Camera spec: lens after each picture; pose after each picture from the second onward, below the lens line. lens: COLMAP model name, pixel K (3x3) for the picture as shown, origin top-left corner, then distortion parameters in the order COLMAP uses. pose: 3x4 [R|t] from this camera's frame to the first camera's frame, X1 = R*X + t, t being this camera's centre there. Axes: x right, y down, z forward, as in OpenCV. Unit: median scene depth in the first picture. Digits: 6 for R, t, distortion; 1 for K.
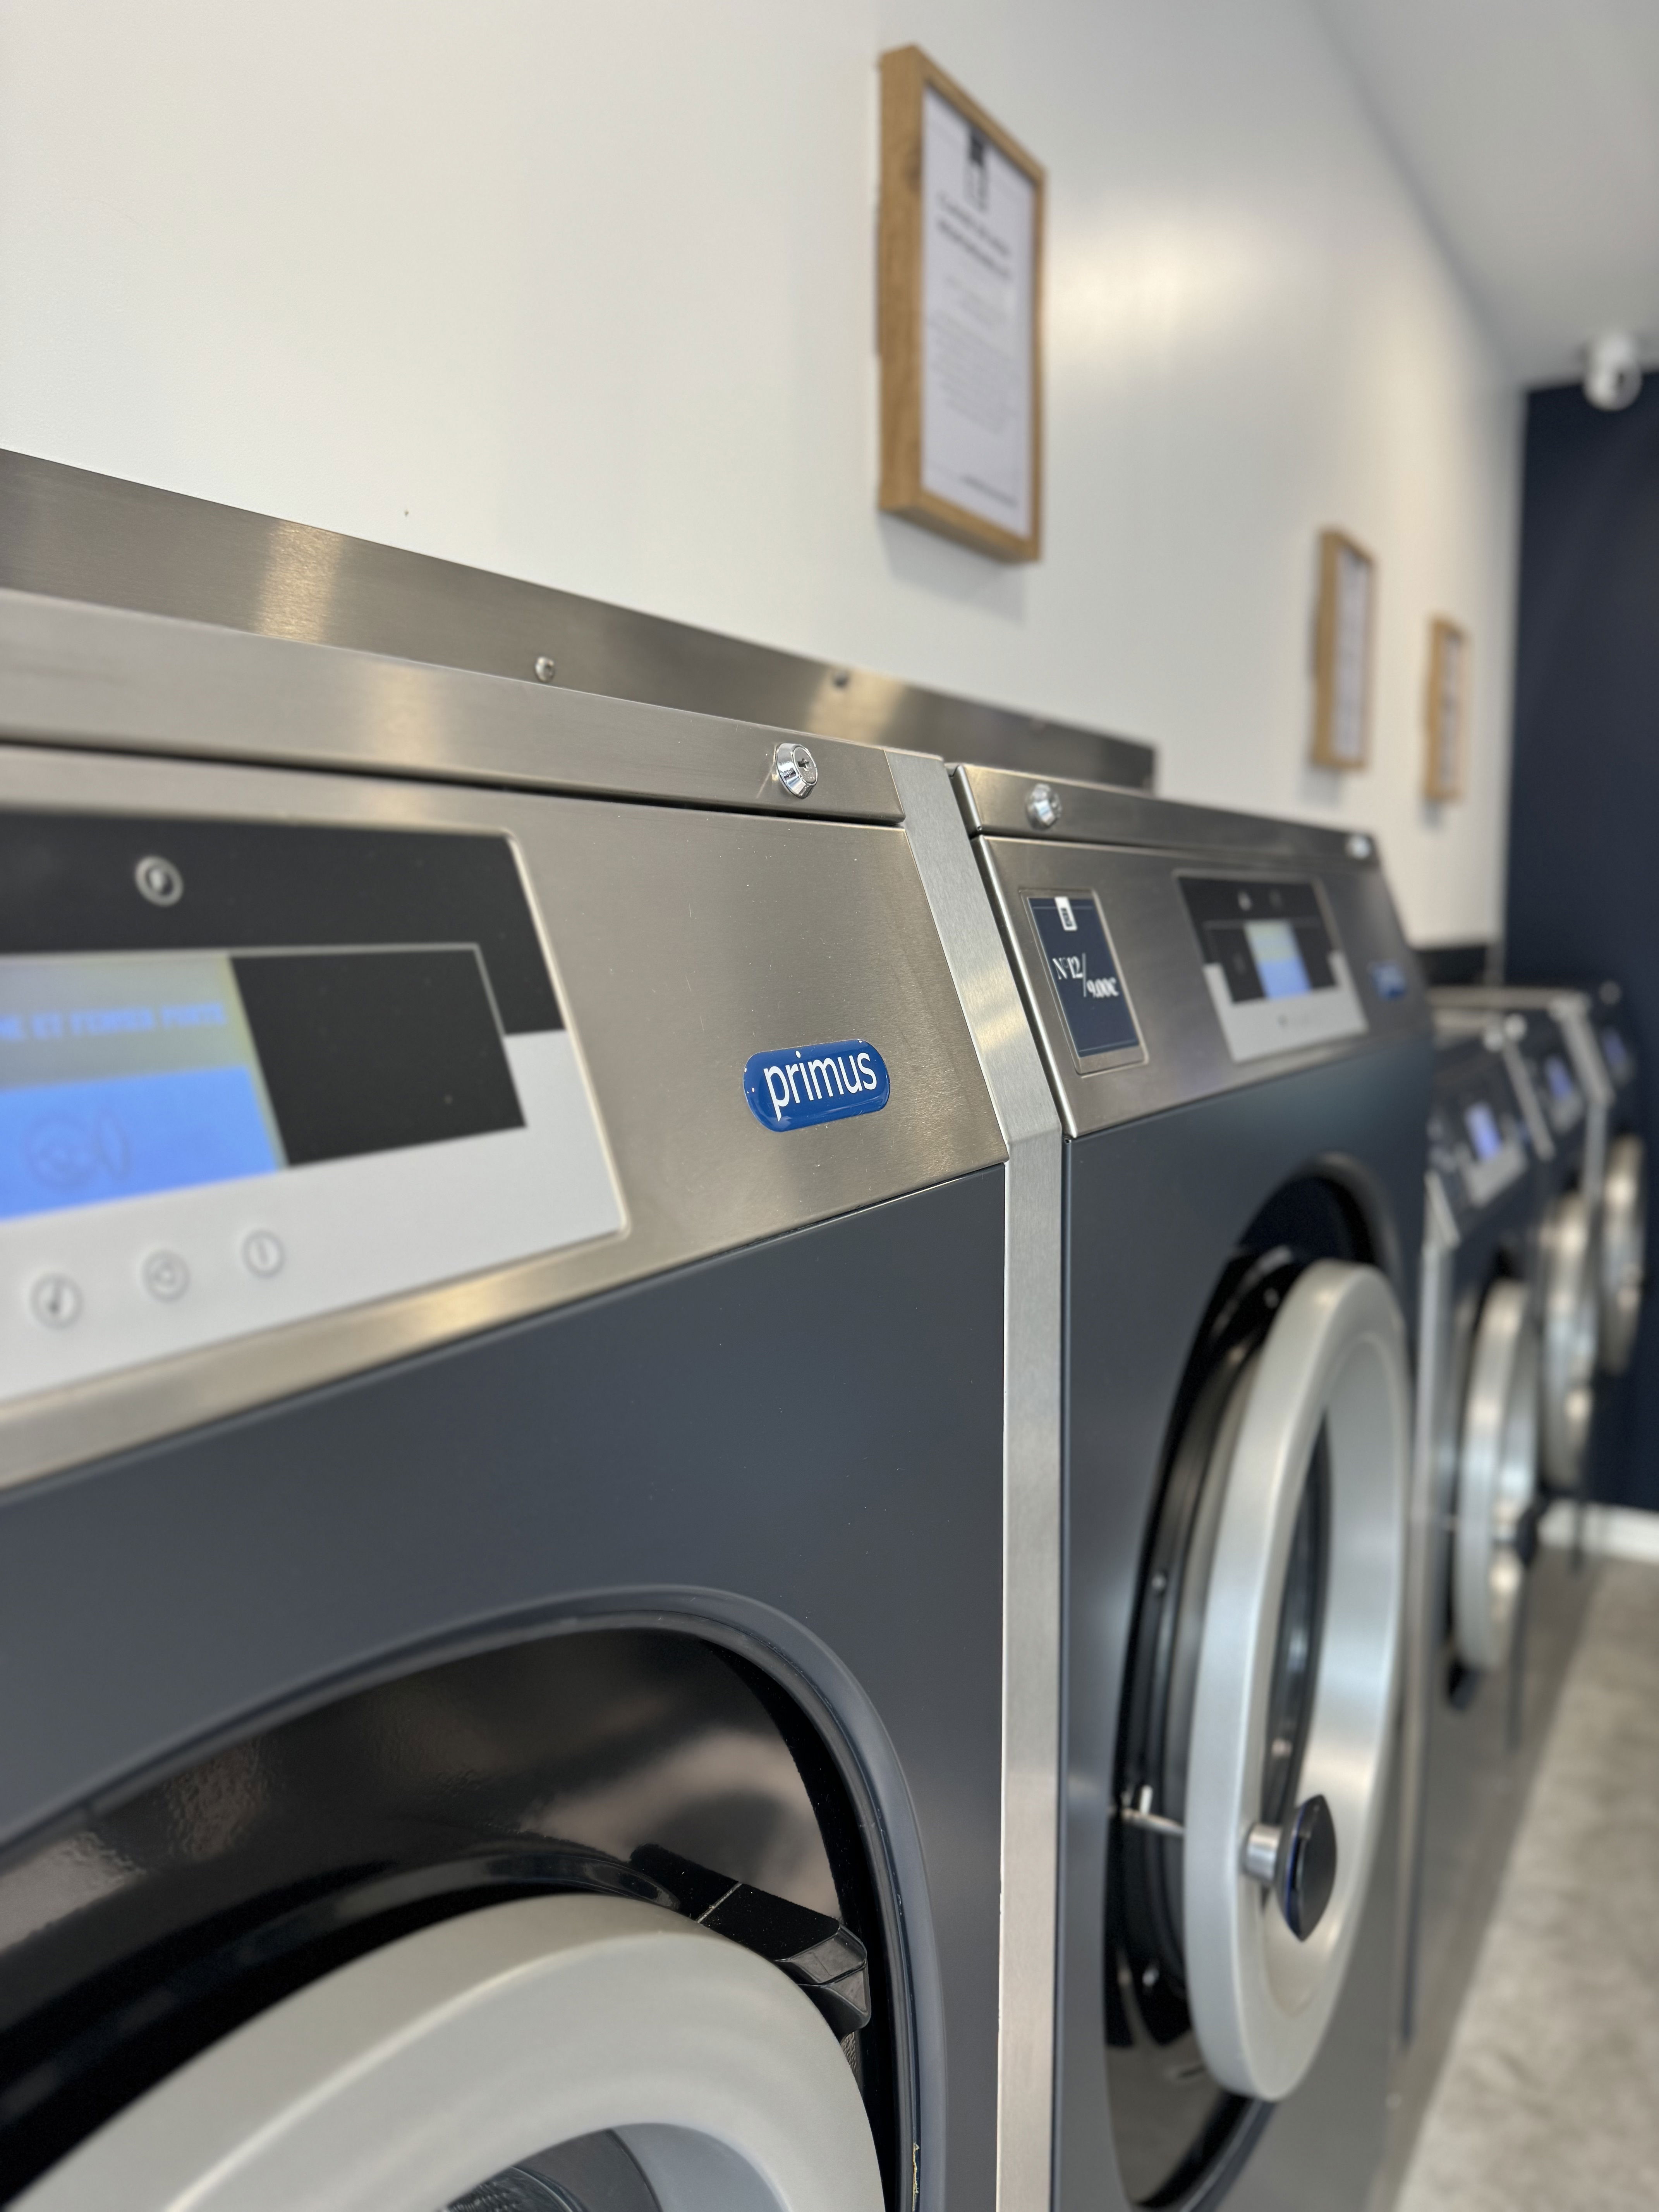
lens RADIAL K [[1556.4, 0, 829.5], [0, 1556.4, 1106.0], [0, 0, 1]] dist [0.088828, -0.152166]
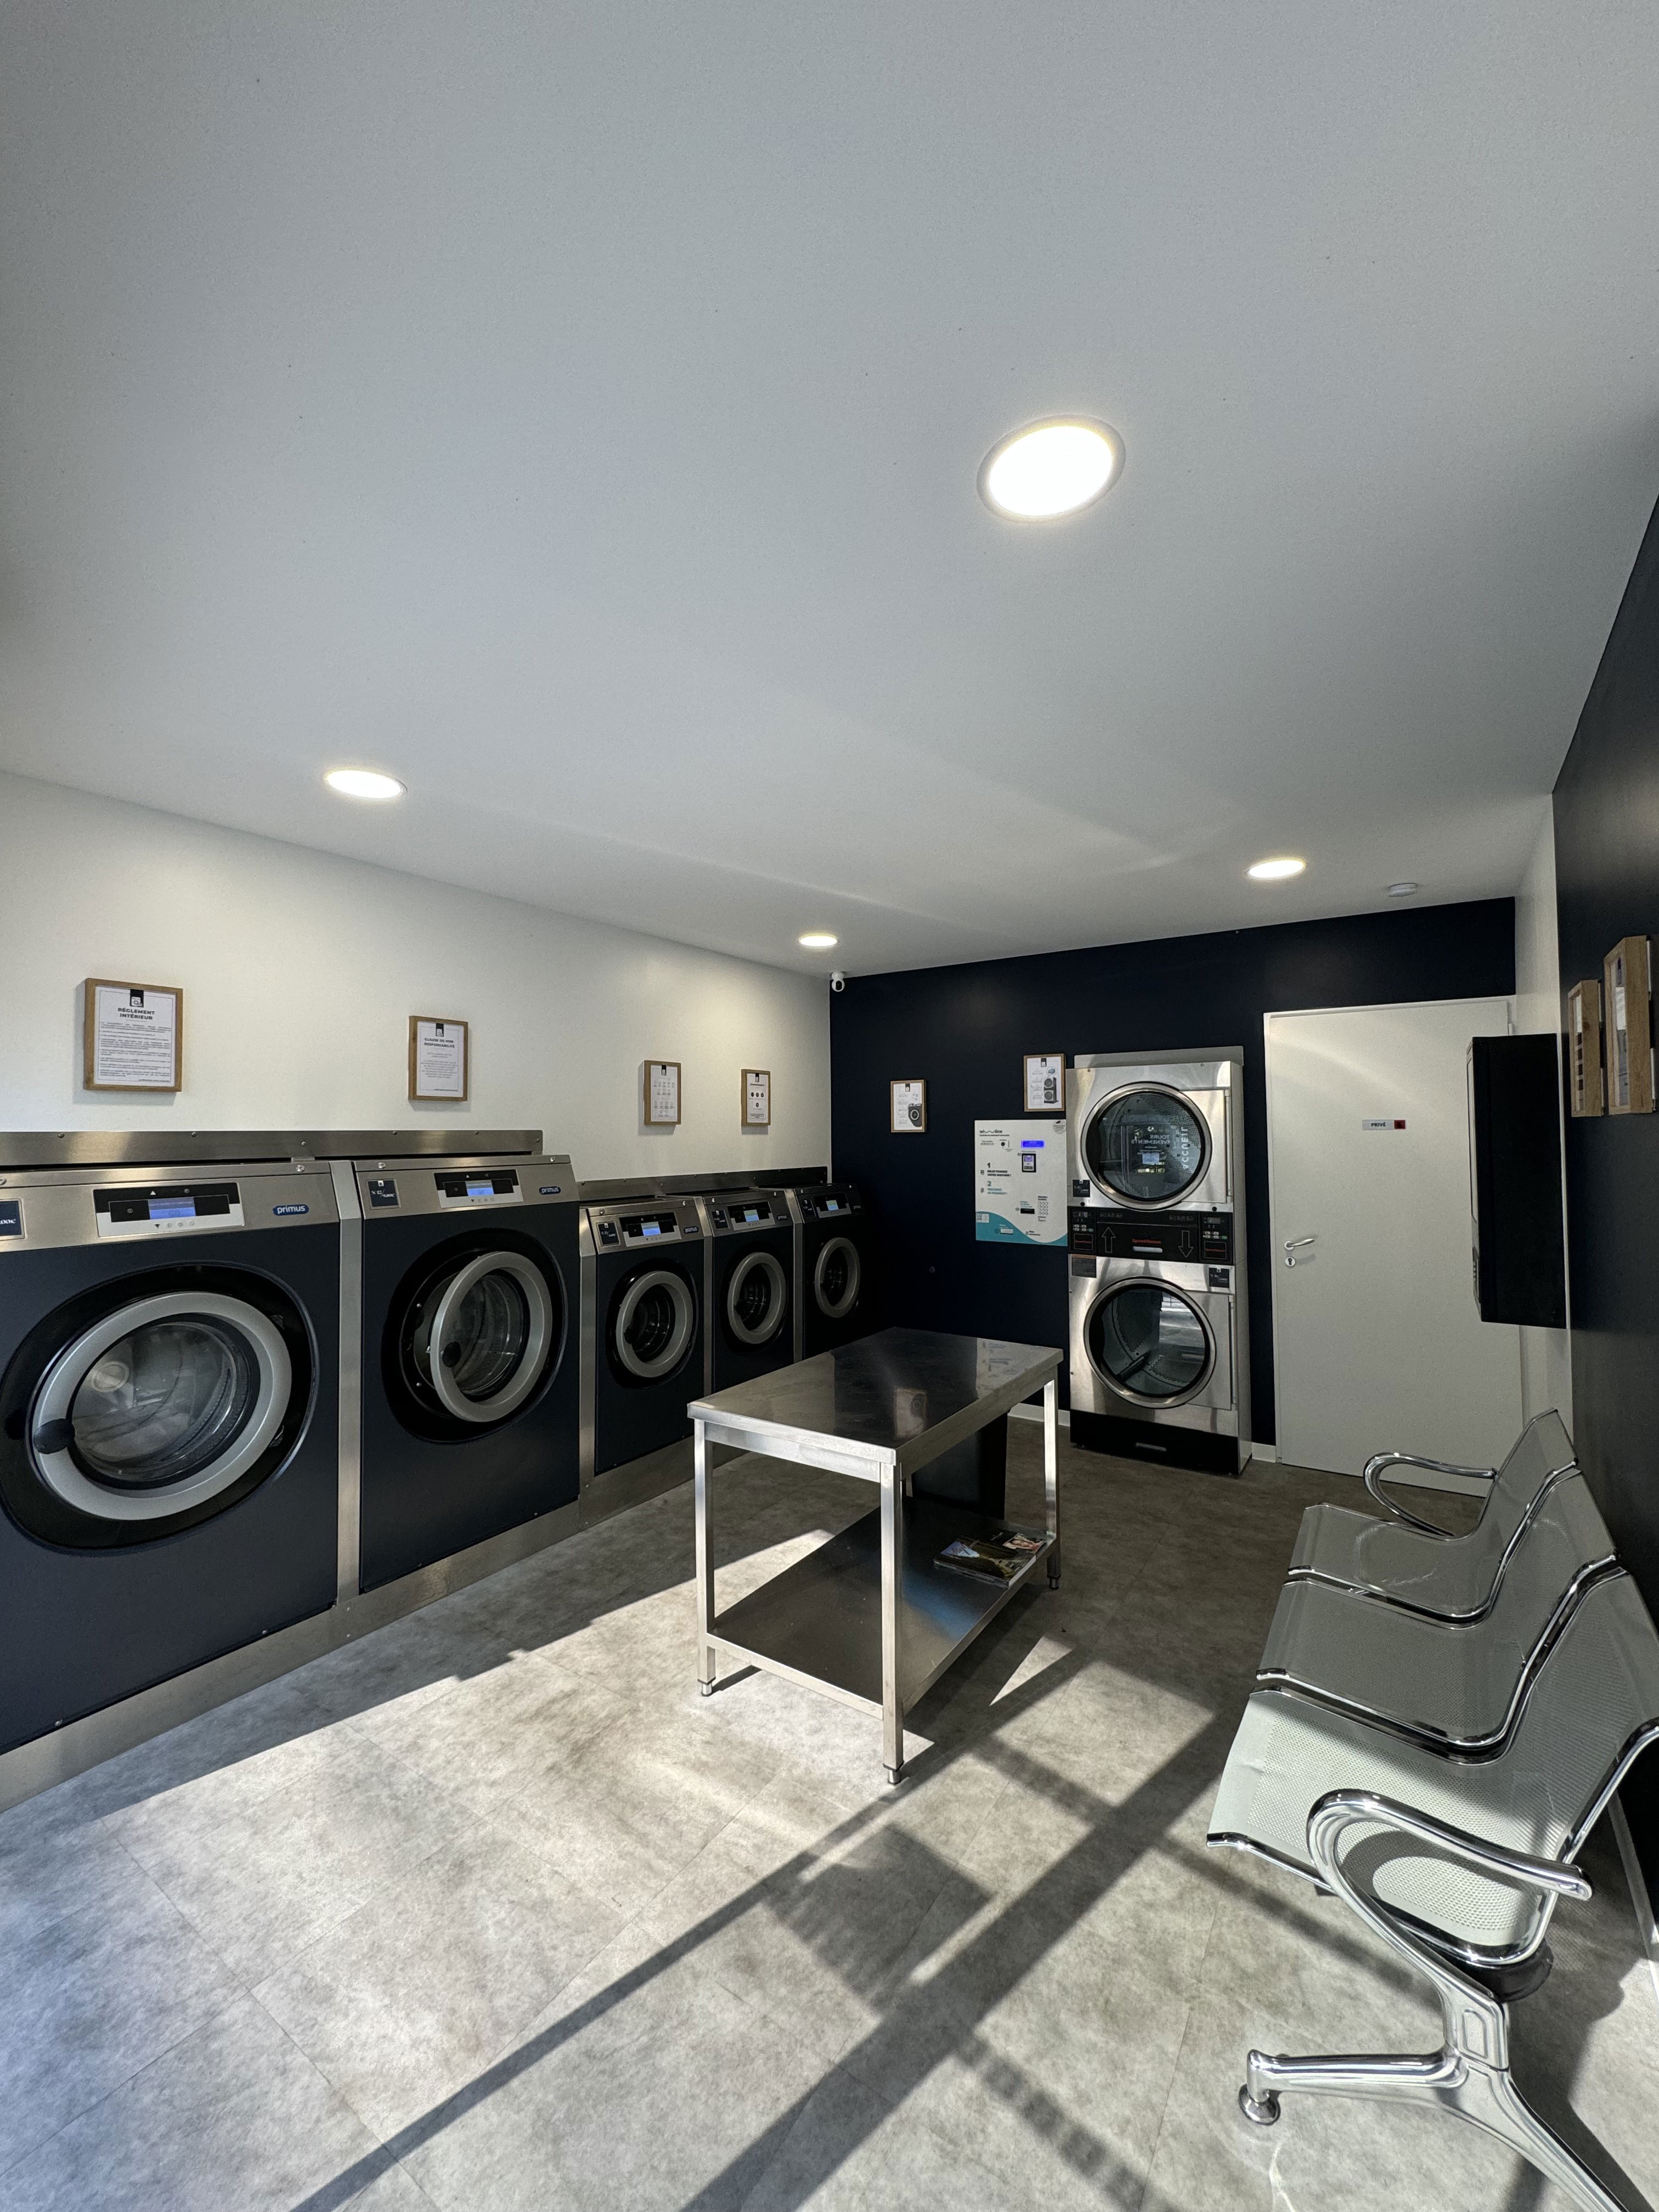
lens RADIAL K [[876.4, 0, 829.5], [0, 876.4, 1106.0], [0, 0, 1]] dist [0.000312, -0.000003]
pose [[0.998757, -0.002682, -0.049767, 1.414882], [-0.004754, 0.988873, -0.148686, 0.054430], [0.049612, 0.148738, 0.987631, -1.601769]]
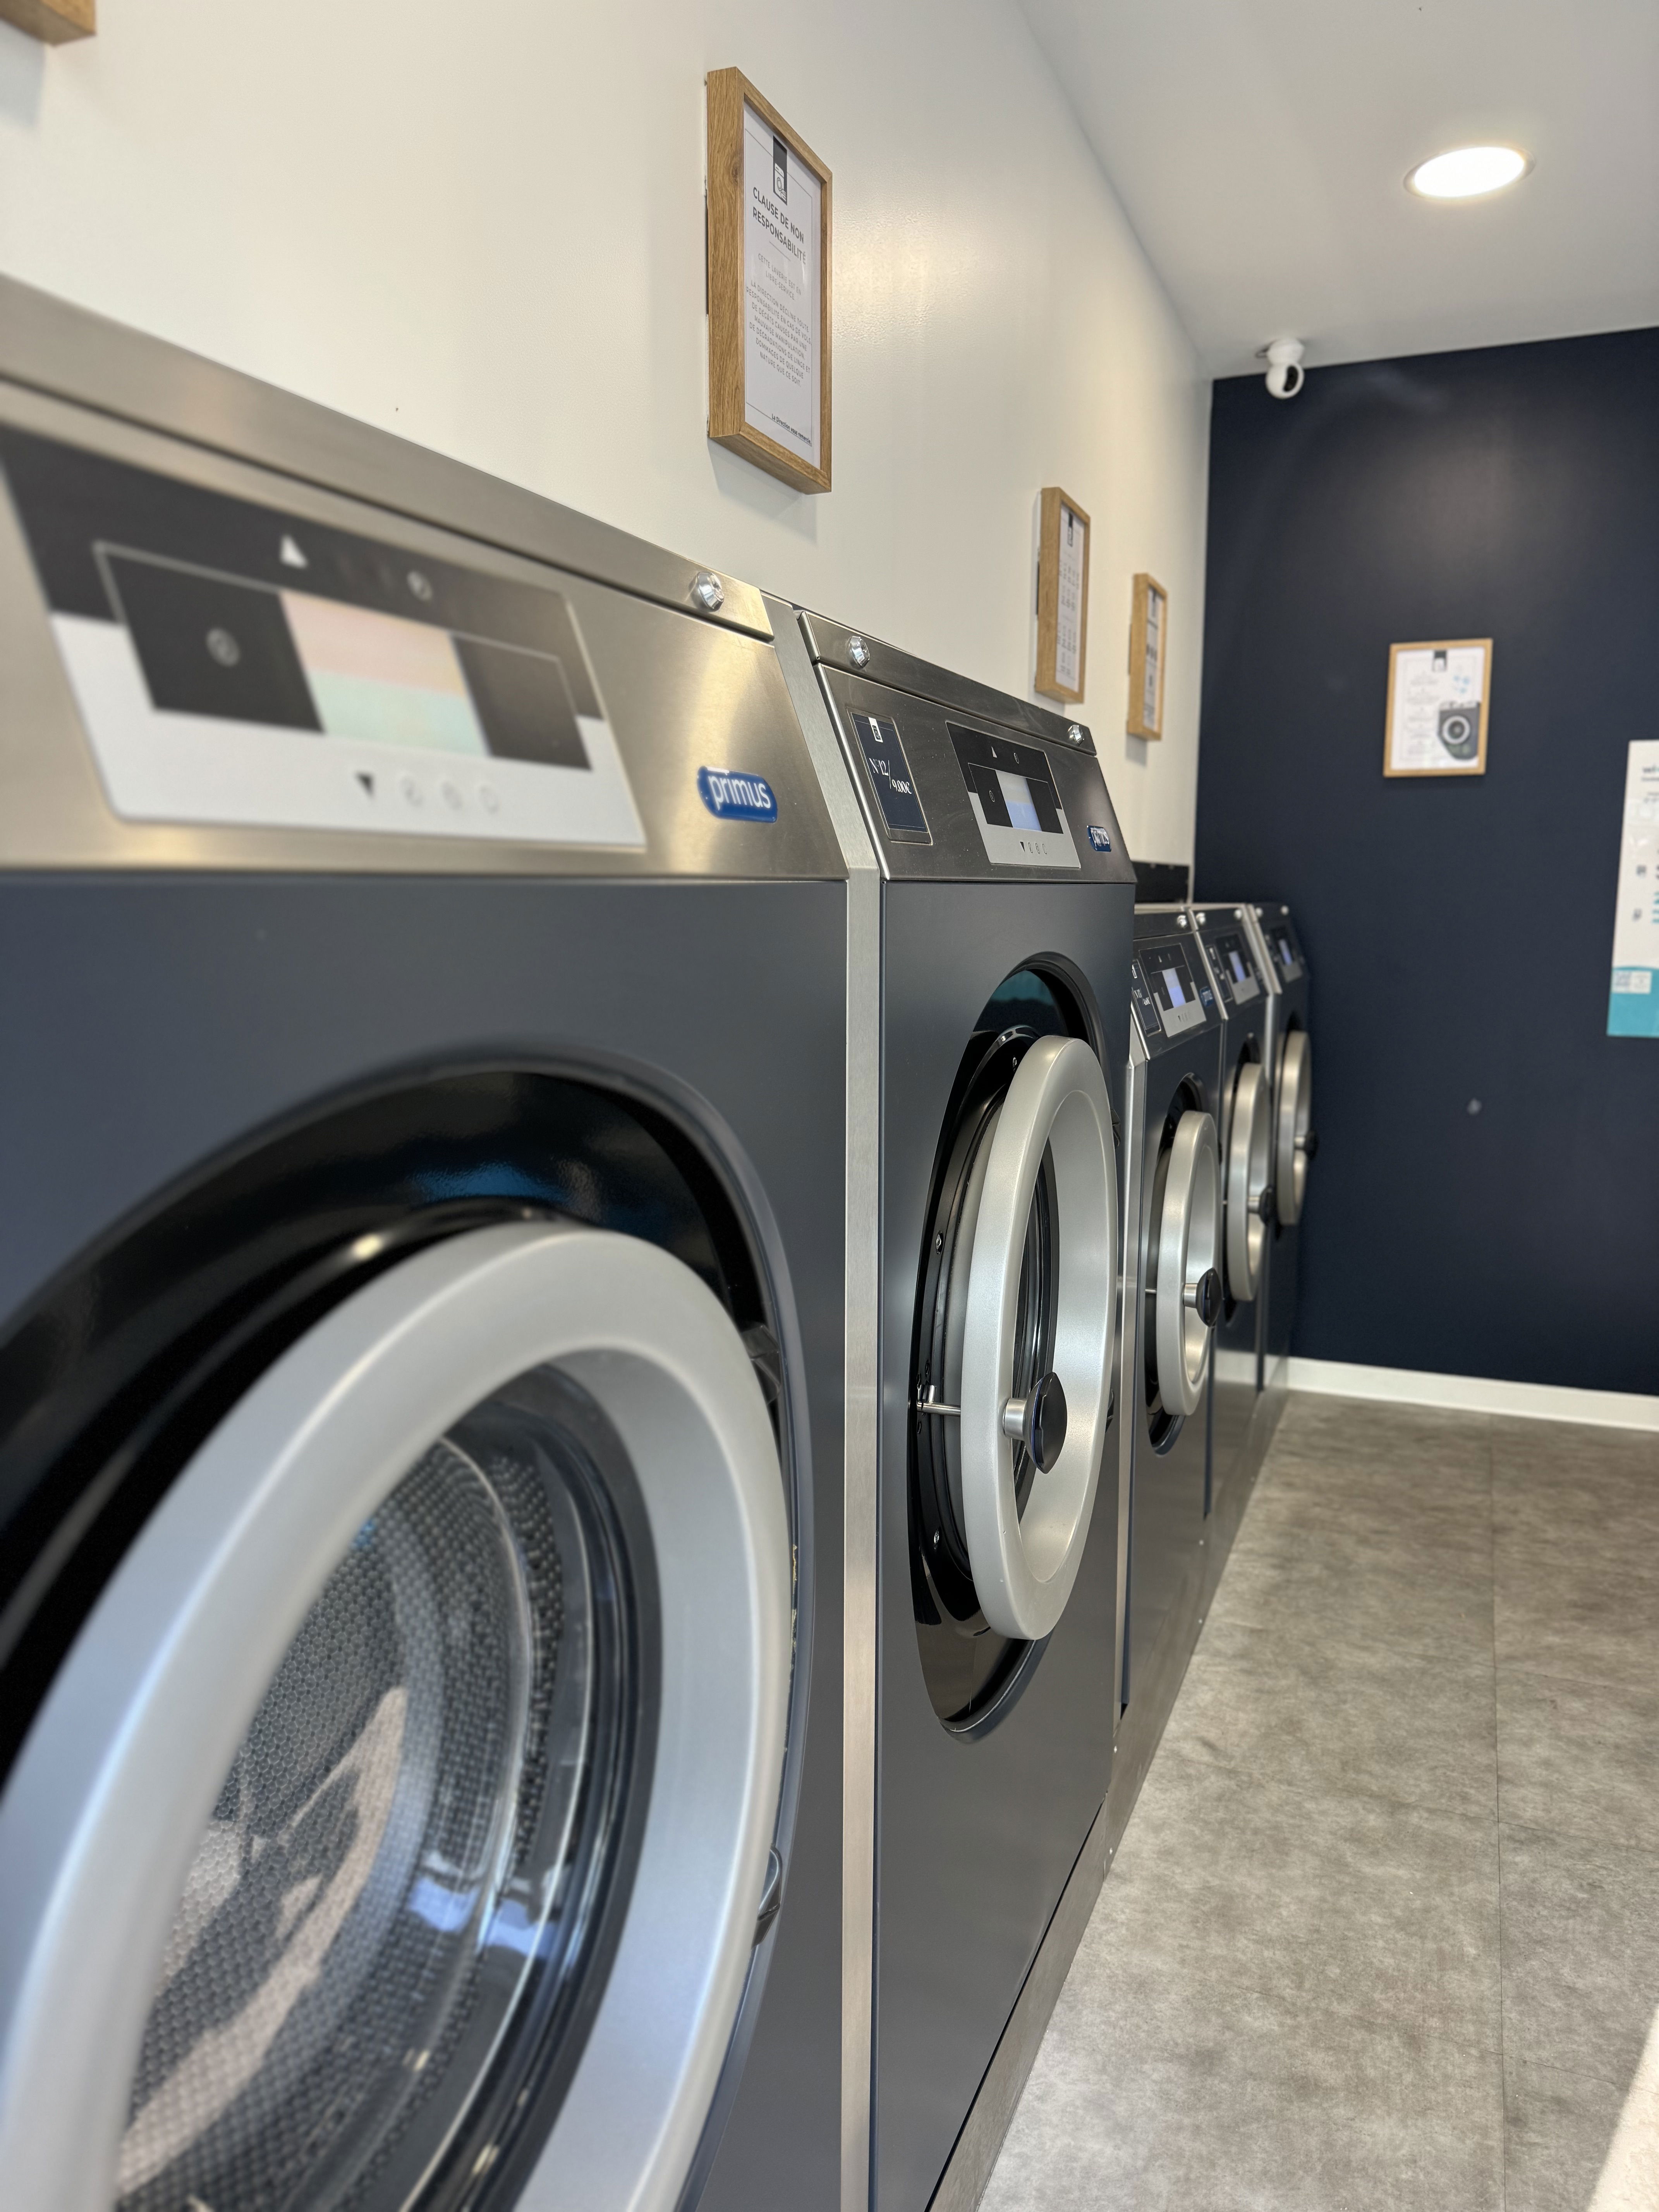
lens RADIAL K [[1556.4, 0, 829.5], [0, 1556.4, 1106.0], [0, 0, 1]] dist [0.088828, -0.152166]
pose [[0.986226, -0.013617, 0.164845, -0.084891], [0.010735, 0.999774, 0.018363, 0.127629], [-0.165058, -0.016341, 0.986149, -0.254837]]
